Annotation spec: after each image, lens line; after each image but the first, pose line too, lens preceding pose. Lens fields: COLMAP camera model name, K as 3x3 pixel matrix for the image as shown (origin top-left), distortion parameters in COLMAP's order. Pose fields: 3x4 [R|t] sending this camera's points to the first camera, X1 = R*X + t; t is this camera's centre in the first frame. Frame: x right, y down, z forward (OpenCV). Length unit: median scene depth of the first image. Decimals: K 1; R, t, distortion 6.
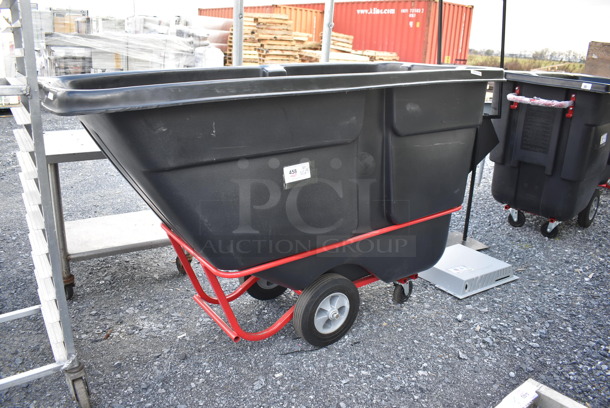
lens RADIAL K [[479.3, 0, 305.0], [0, 479.3, 204.0], [0, 0, 1]] dist [-0.112979, 0.039751]
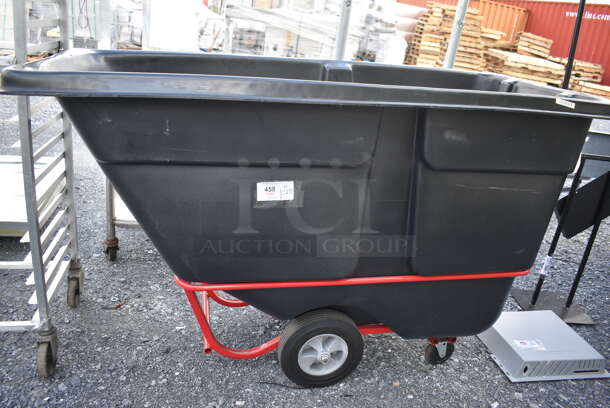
lens RADIAL K [[475.3, 0, 305.0], [0, 475.3, 204.0], [0, 0, 1]] dist [-0.097973, 0.007854]
pose [[0.914027, 0.210936, -0.346498, 0.230515], [-0.201382, 0.977433, 0.063801, -0.075620], [0.352136, 0.011462, 0.935879, 0.160714]]
